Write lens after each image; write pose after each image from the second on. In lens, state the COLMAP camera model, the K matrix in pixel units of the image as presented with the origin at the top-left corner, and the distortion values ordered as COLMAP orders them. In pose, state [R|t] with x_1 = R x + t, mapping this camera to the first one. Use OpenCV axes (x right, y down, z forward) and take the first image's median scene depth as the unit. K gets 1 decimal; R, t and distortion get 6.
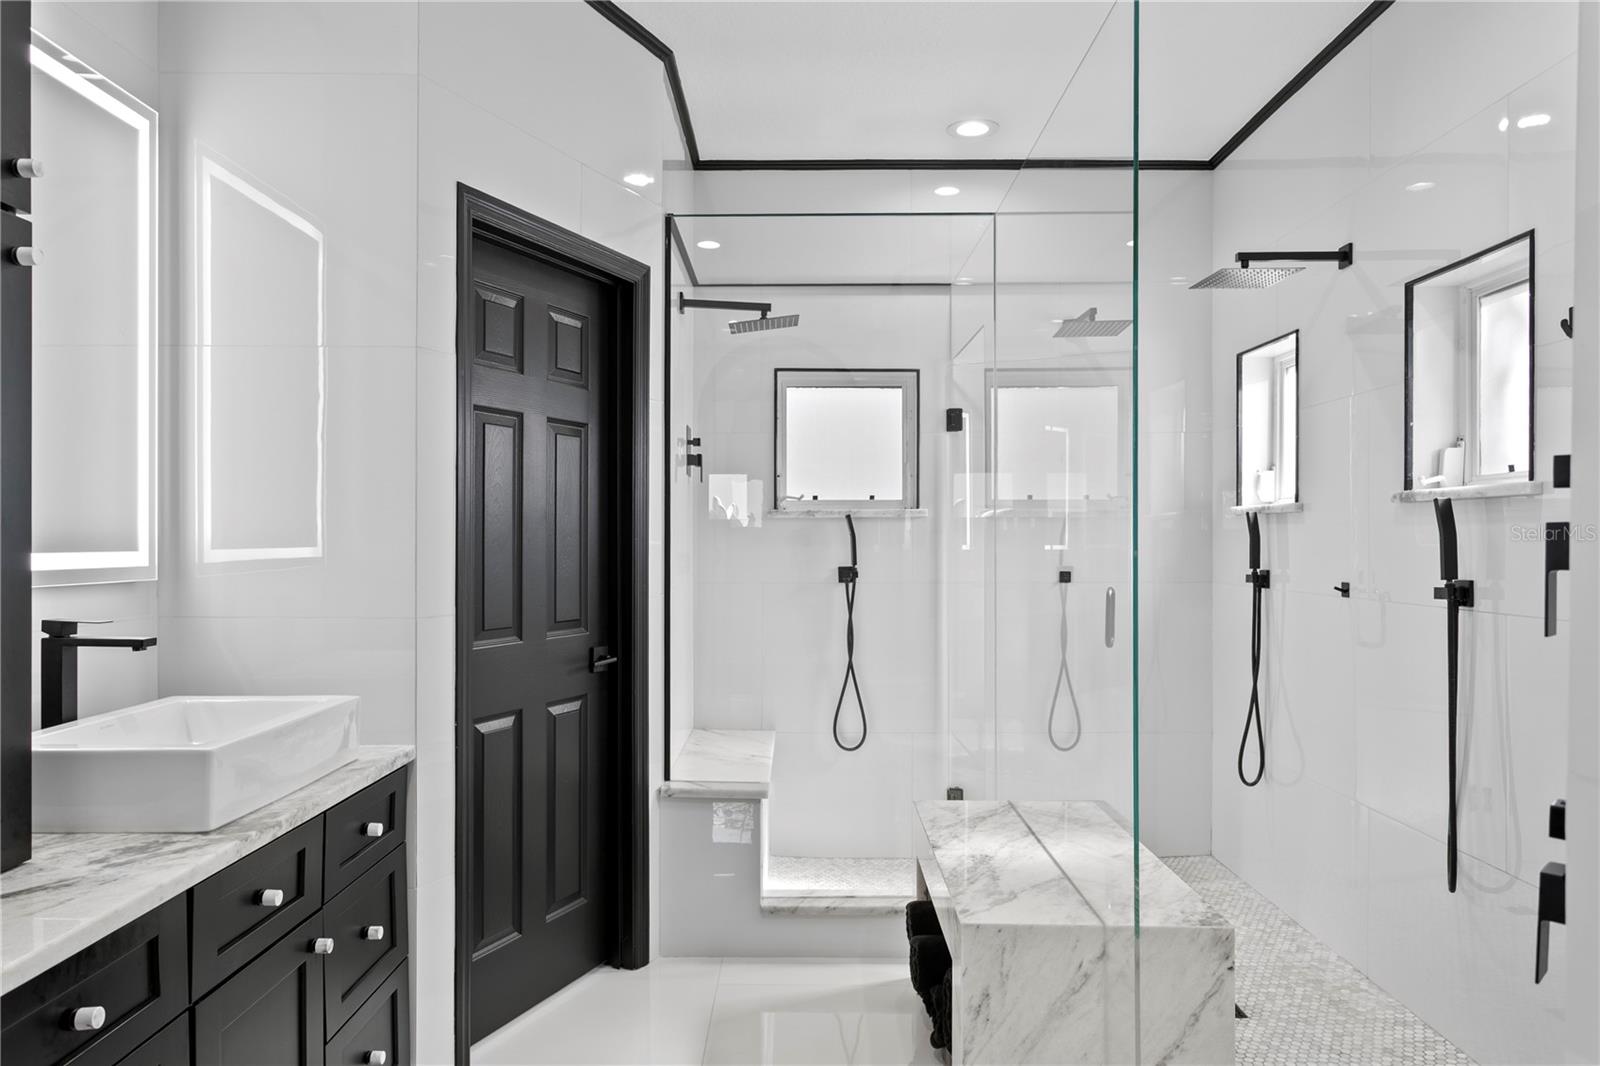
lens RADIAL K [[1095.6, 0, 798.9], [0, 1095.6, 535.4], [0, 0, 1]] dist [-0.003349, -0.009822]
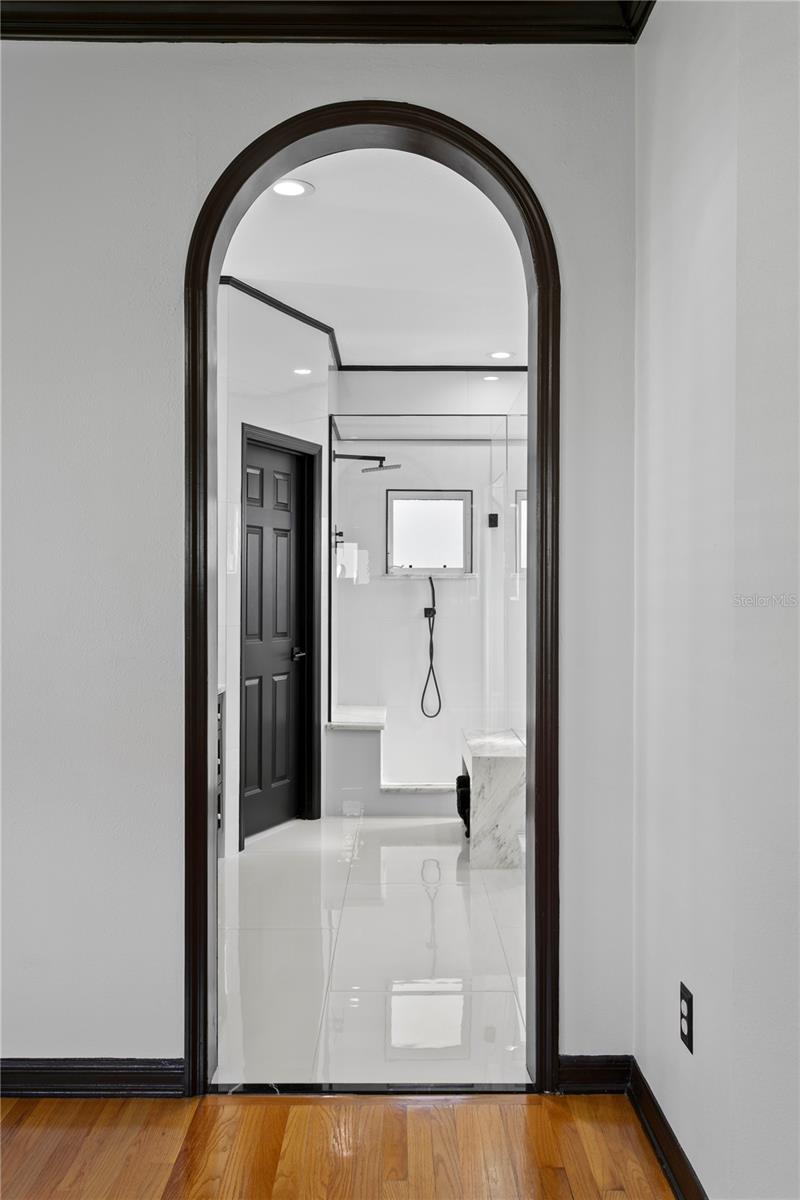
lens RADIAL K [[1063.1, 0, 400.7], [0, 1063.1, 598.8], [0, 0, 1]] dist [-0.002418, -0.000115]
pose [[0.999995, 0.000829, 0.003161, -0.005882], [-0.000852, 0.999972, 0.007367, 0.003478], [-0.003154, -0.007370, 0.999968, -0.732013]]
